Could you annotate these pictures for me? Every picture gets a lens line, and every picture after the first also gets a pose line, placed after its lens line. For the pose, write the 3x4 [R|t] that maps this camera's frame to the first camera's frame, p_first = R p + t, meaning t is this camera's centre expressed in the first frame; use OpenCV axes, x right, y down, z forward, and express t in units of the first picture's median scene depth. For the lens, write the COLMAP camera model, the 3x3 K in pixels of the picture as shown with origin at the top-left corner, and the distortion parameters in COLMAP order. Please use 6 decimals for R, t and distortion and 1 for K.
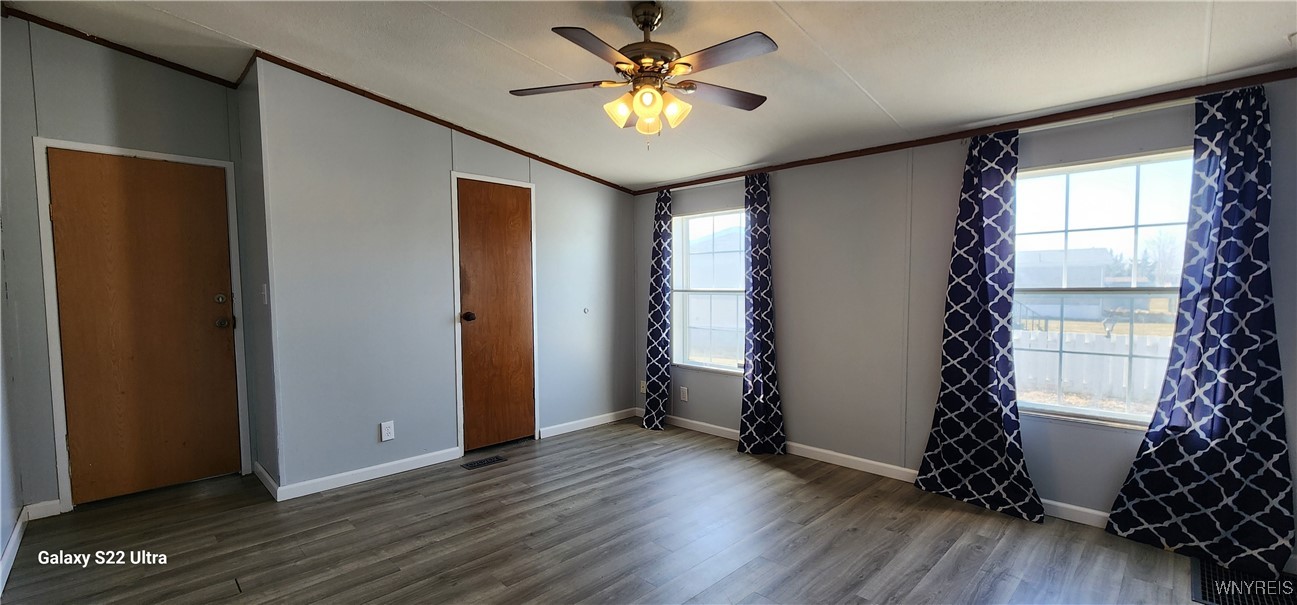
lens RADIAL K [[532.1, 0, 643.4], [0, 532.1, 317.1], [0, 0, 1]] dist [-0.000734, 0.000400]
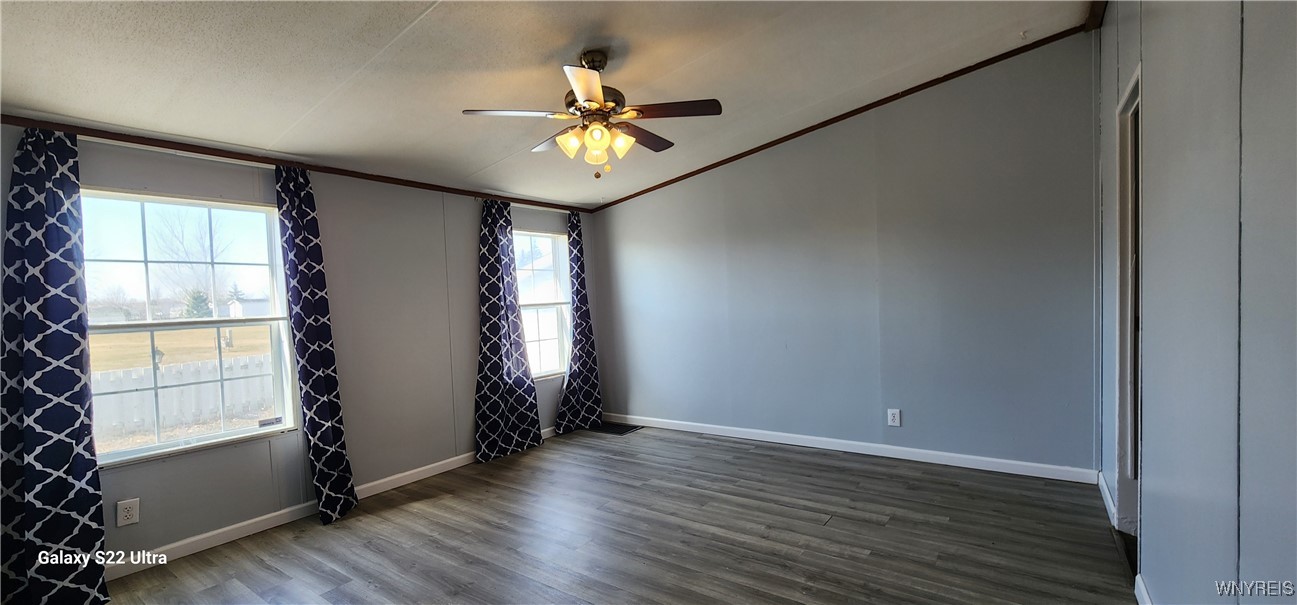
lens RADIAL K [[532.1, 0, 643.4], [0, 532.1, 317.1], [0, 0, 1]] dist [-0.000734, 0.000400]
pose [[-0.163843, -0.025980, 0.986144, -0.727713], [0.099772, 0.994091, 0.042766, -0.037353], [-0.981428, 0.105396, -0.160283, 0.717843]]
